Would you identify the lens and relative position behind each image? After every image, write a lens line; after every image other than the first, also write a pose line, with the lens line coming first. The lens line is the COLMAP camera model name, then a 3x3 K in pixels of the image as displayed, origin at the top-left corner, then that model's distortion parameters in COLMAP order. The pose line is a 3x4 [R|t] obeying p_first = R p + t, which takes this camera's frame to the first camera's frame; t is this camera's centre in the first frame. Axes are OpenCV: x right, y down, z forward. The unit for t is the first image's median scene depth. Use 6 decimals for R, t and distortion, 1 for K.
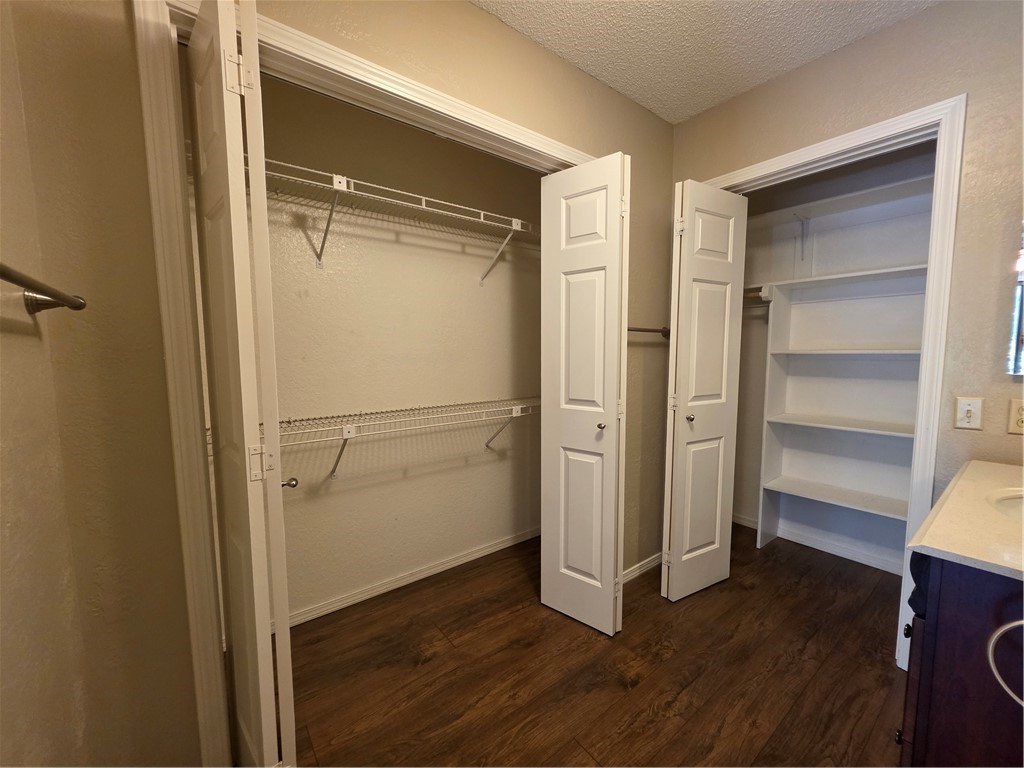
lens RADIAL K [[408.1, 0, 516.8], [0, 408.1, 386.9], [0, 0, 1]] dist [-0.001855, 0.000517]
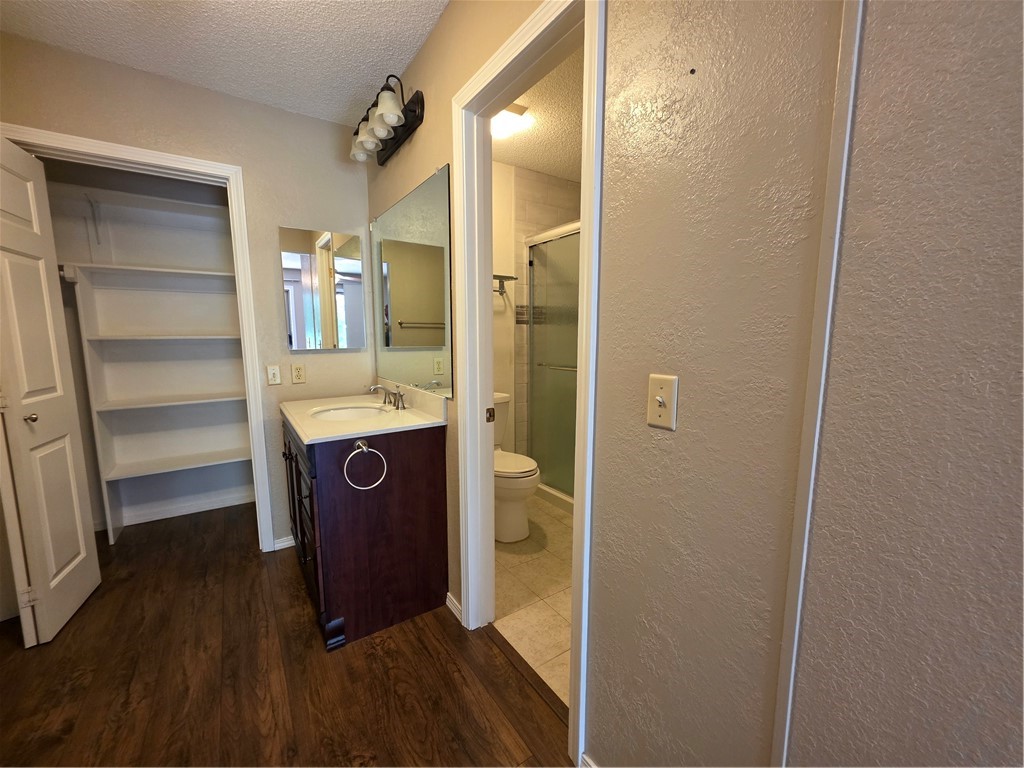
lens RADIAL K [[408.1, 0, 505.9], [0, 408.1, 375.5], [0, 0, 1]] dist [-0.001855, 0.000517]
pose [[0.067850, -0.094090, 0.993249, -0.297525], [0.091301, 0.991951, 0.087730, 0.005768], [-0.993509, 0.084732, 0.075894, -0.020406]]
